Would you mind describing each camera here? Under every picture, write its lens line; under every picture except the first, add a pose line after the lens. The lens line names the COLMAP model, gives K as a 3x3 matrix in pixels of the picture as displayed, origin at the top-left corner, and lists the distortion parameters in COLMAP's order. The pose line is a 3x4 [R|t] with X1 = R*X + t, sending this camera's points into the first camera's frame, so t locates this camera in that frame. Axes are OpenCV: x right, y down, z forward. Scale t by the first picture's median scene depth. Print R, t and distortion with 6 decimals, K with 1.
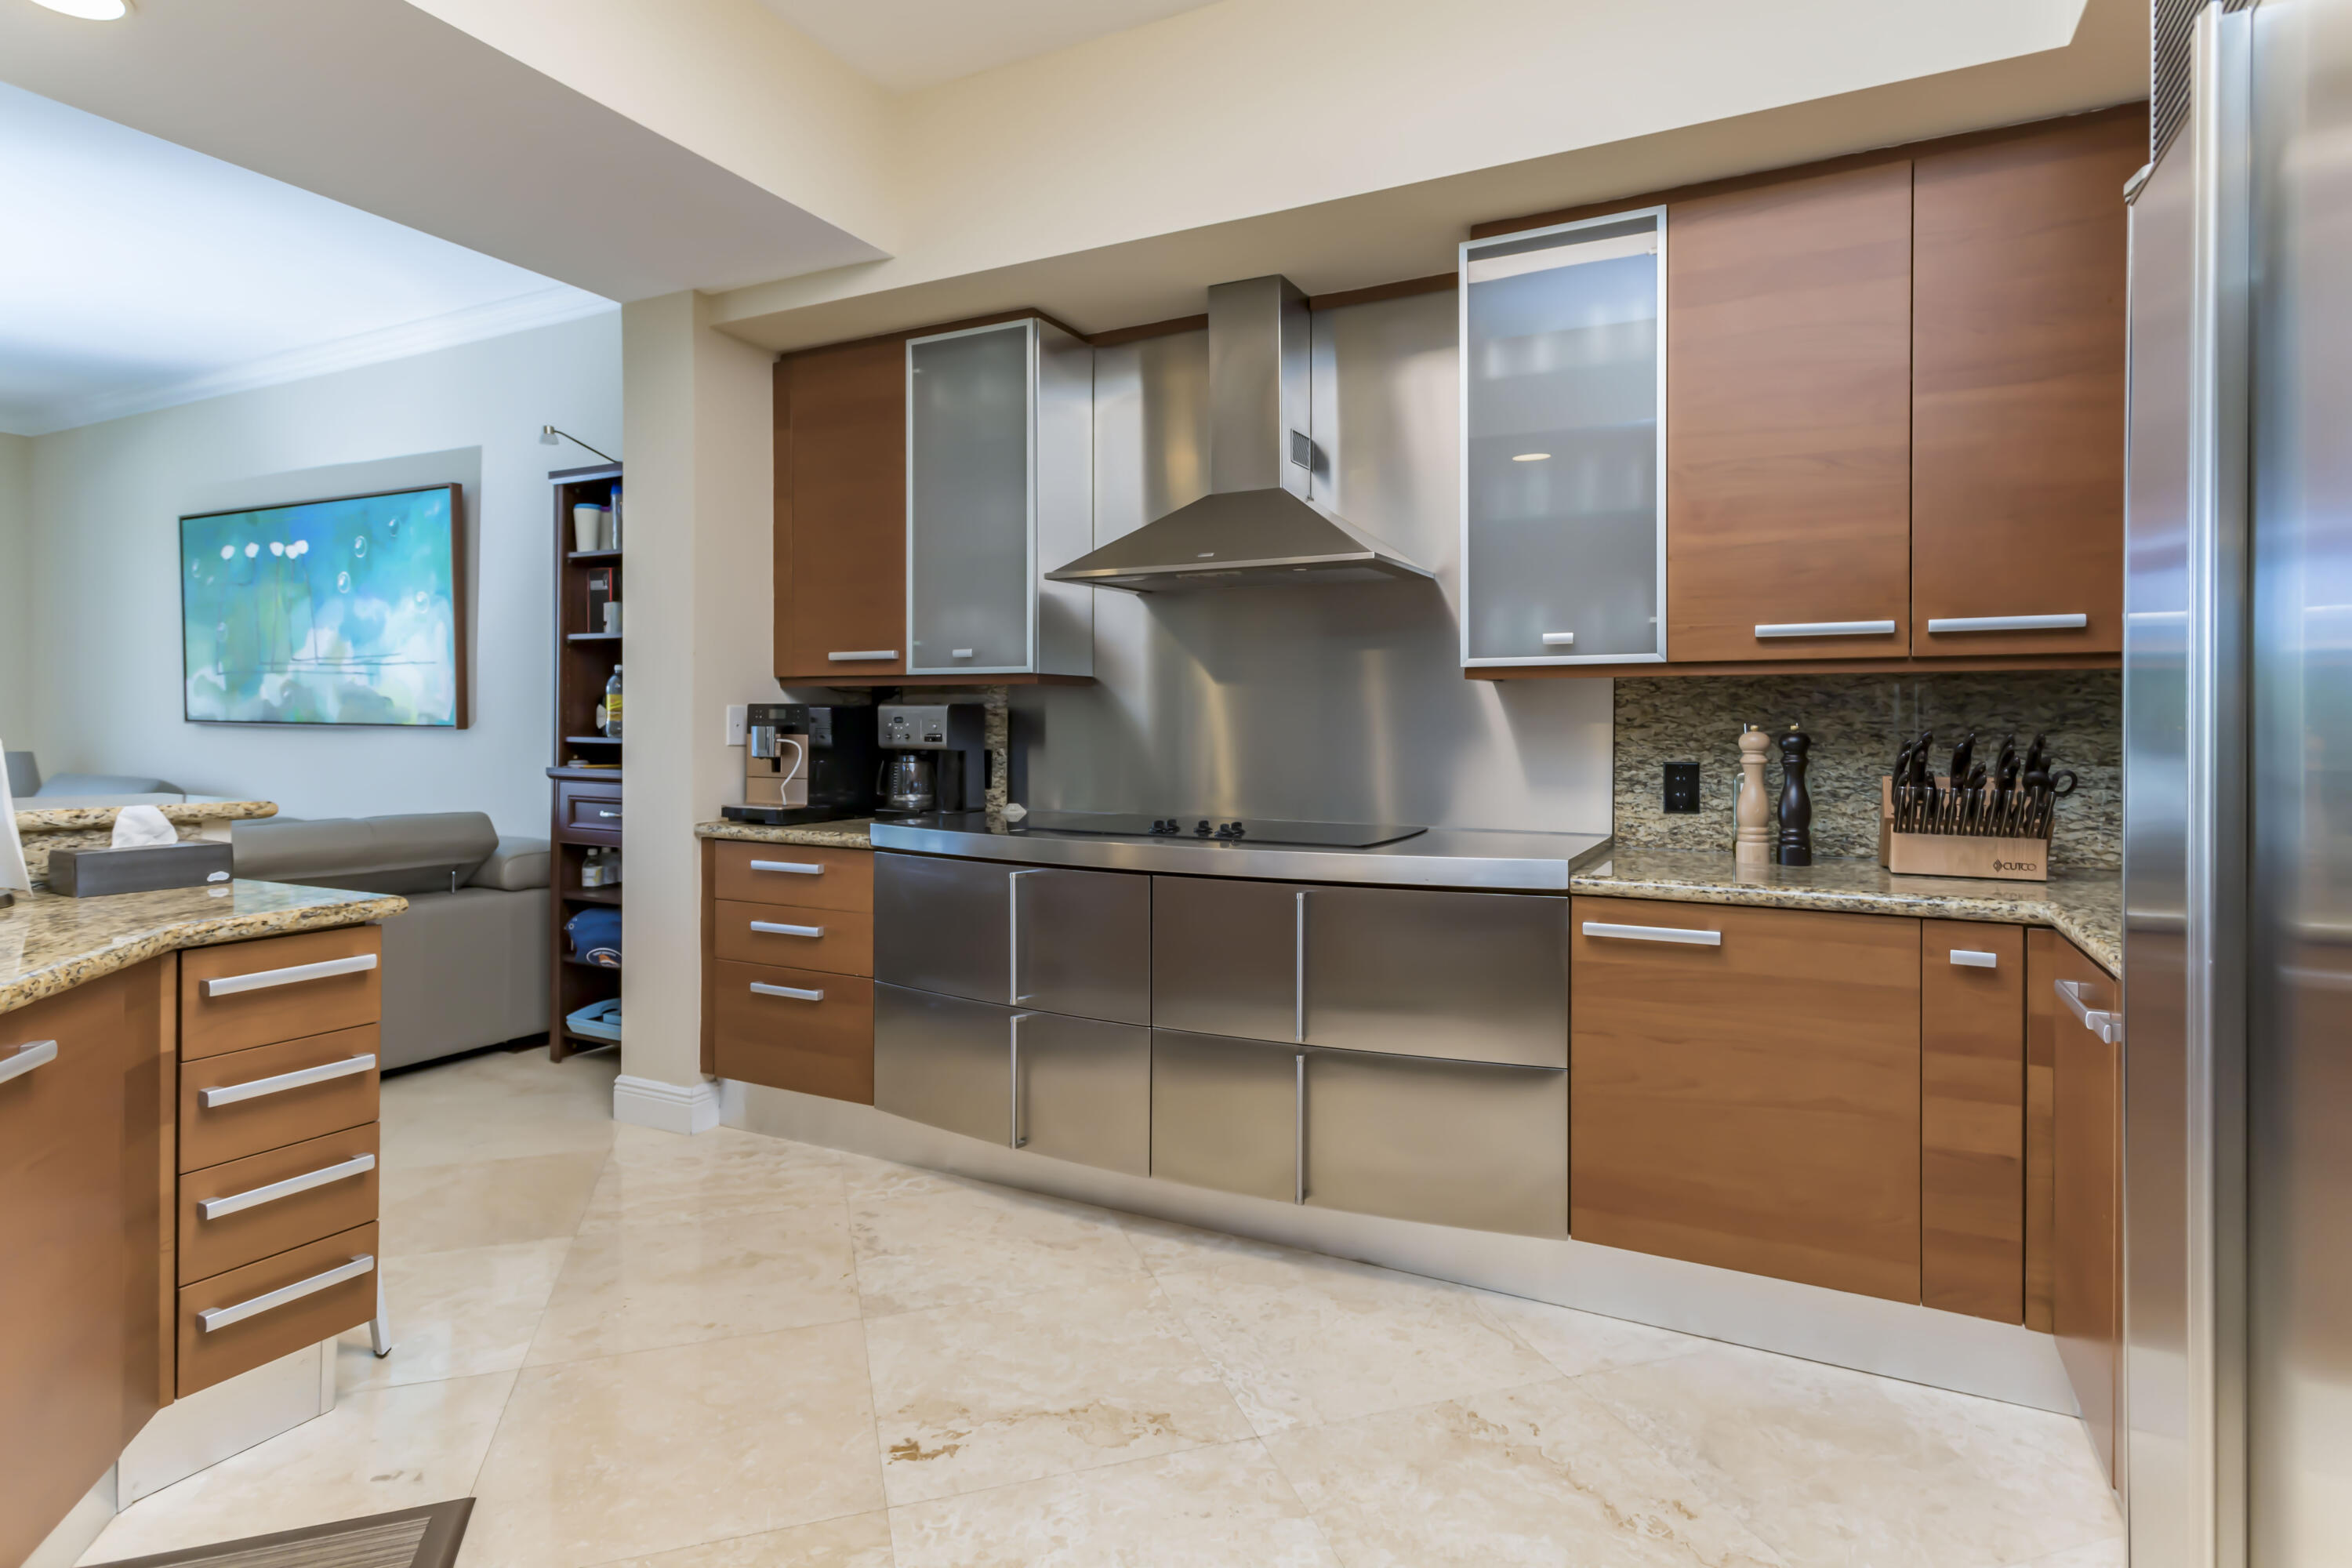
lens RADIAL K [[1218.8, 0, 1174.8], [0, 1218.8, 728.7], [0, 0, 1]] dist [0.001645, 0.000912]
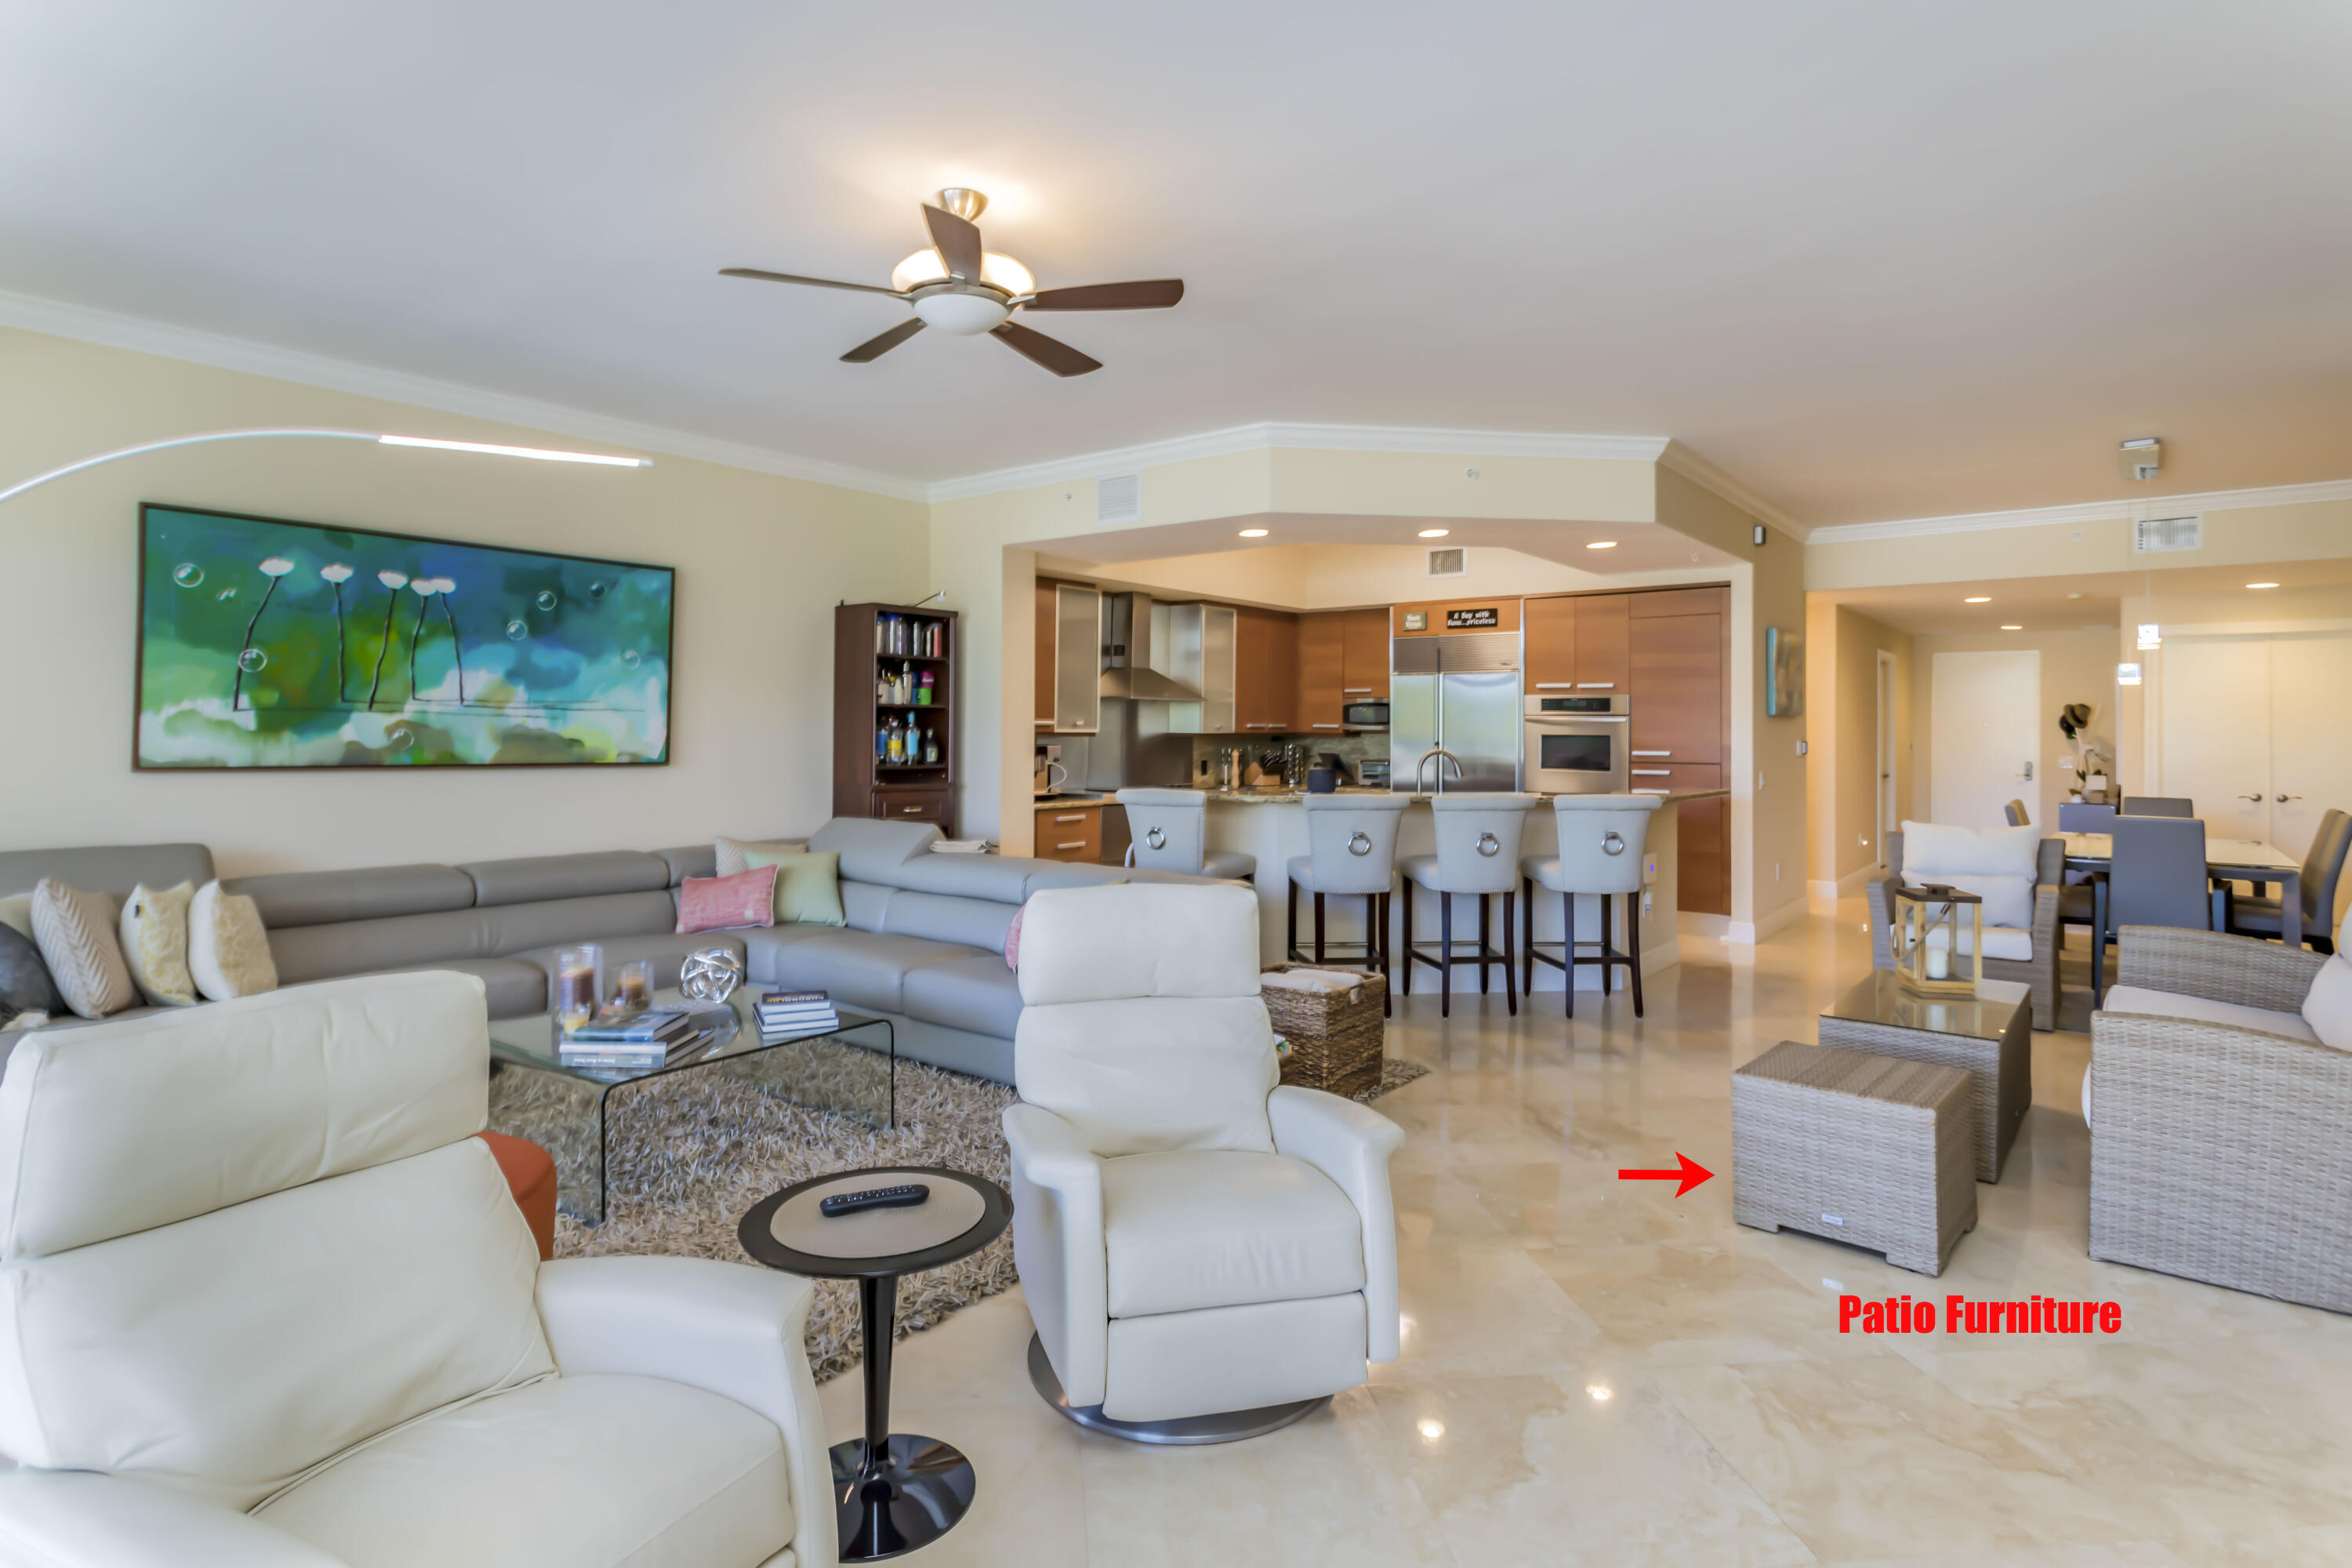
lens RADIAL K [[1218.8, 0, 1174.8], [0, 1218.8, 728.7], [0, 0, 1]] dist [0.001645, 0.000912]
pose [[0.197350, -0.003904, 0.980325, -2.624224], [-0.003669, 0.999982, 0.004721, -0.067483], [-0.980326, -0.004529, 0.197333, 0.380476]]
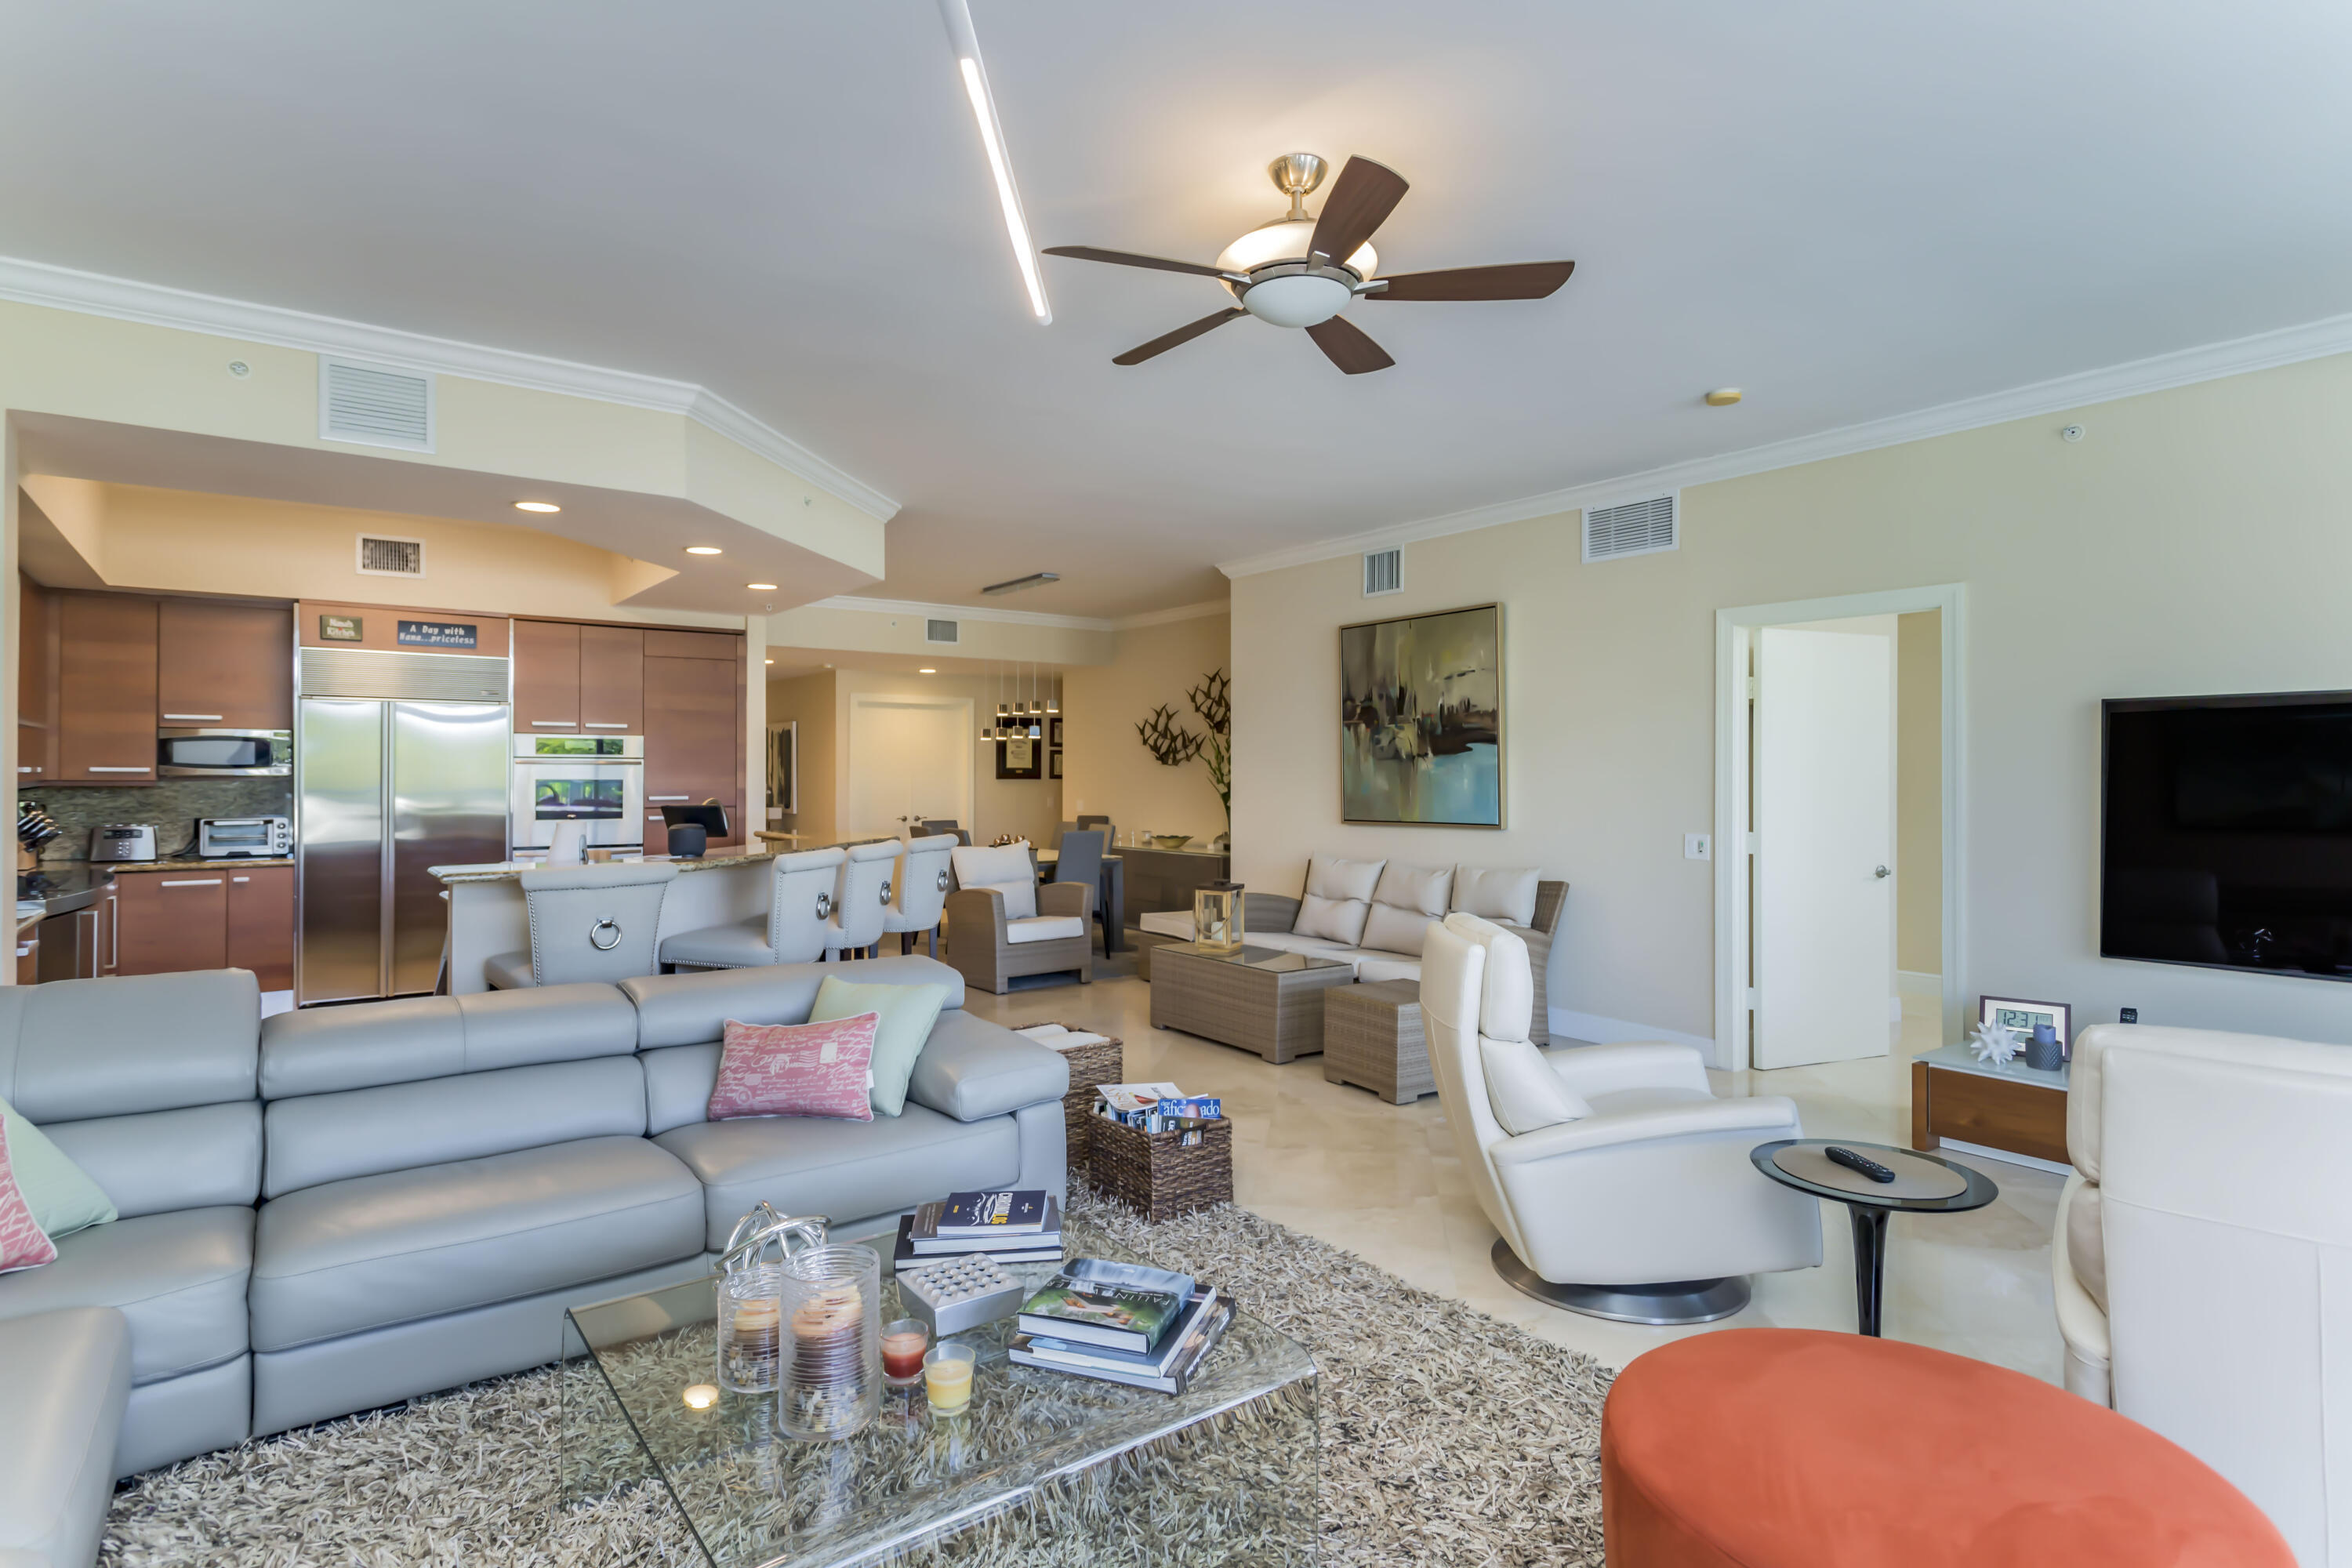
lens RADIAL K [[1231.3, 0, 1176.0], [0, 1231.3, 784.0], [0, 0, 1]] dist [0.001174, 0.000599]
pose [[-0.894080, -0.010789, 0.447777, -1.953448], [-0.006443, 0.999916, 0.011228, -0.072852], [-0.447861, 0.007154, -0.894075, 1.634269]]
